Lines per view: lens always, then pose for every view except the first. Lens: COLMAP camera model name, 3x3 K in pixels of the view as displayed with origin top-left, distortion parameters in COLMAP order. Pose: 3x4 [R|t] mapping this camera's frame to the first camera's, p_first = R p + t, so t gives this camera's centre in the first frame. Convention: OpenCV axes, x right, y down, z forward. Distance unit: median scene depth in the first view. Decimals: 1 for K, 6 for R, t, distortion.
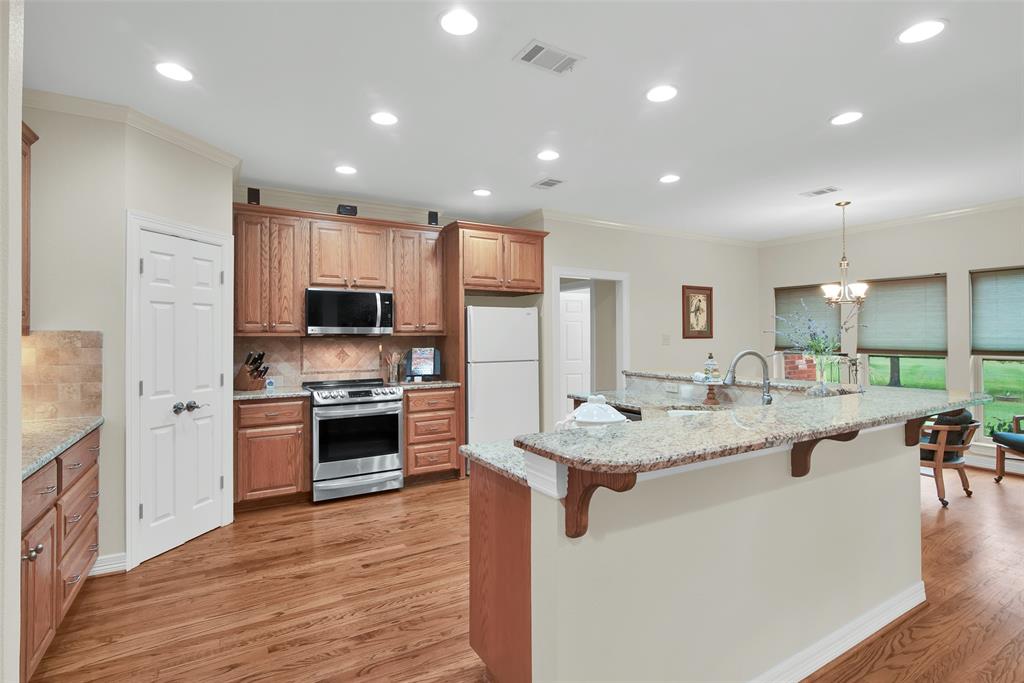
lens RADIAL K [[488.3, 0, 511.9], [0, 488.3, 331.6], [0, 0, 1]] dist [-0.005592, -0.000403]
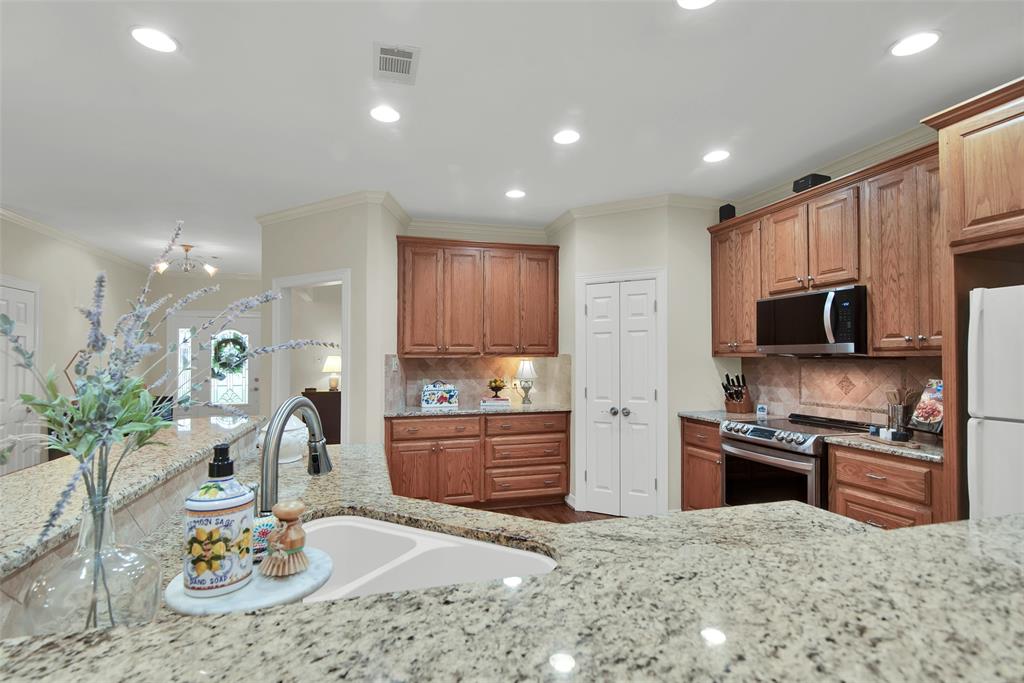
lens RADIAL K [[488.3, 0, 491.5], [0, 488.3, 356.9], [0, 0, 1]] dist [-0.005592, -0.000403]
pose [[-0.273794, 0.002441, -0.961785, 0.465231], [0.012532, 0.999921, -0.001029, 0.003973], [0.961707, -0.012335, -0.273803, 0.709227]]
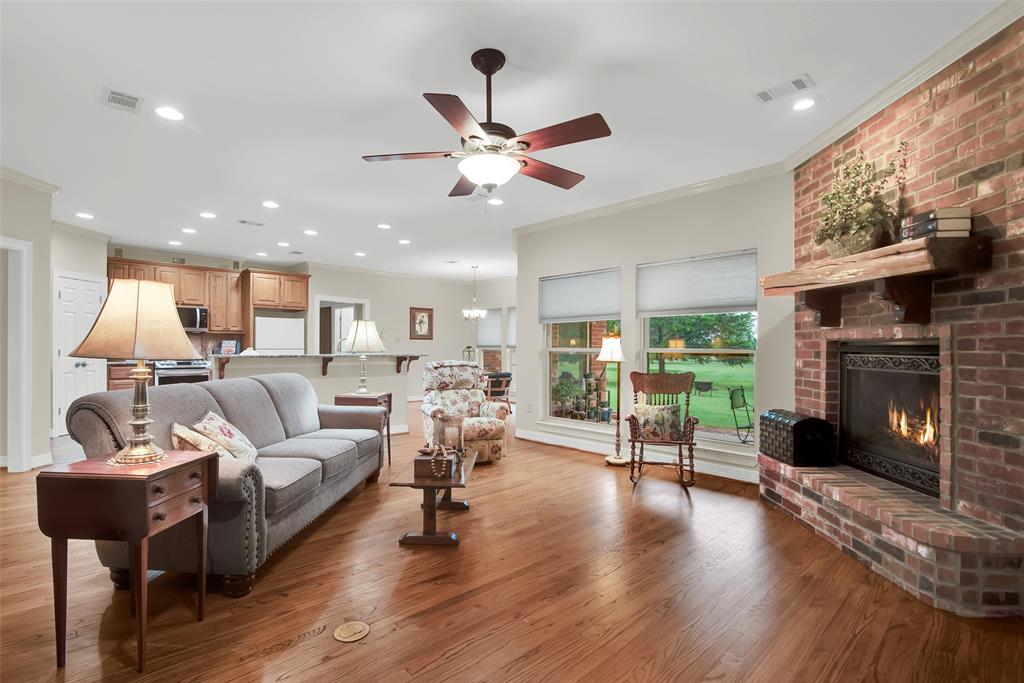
lens RADIAL K [[488.3, 0, 505.3], [0, 488.3, 350.0], [0, 0, 1]] dist [-0.005592, -0.000403]
pose [[0.980054, 0.009564, 0.198501, 0.445713], [-0.012261, 0.999848, 0.012363, 0.034225], [-0.198353, -0.014551, 0.980023, -0.904865]]
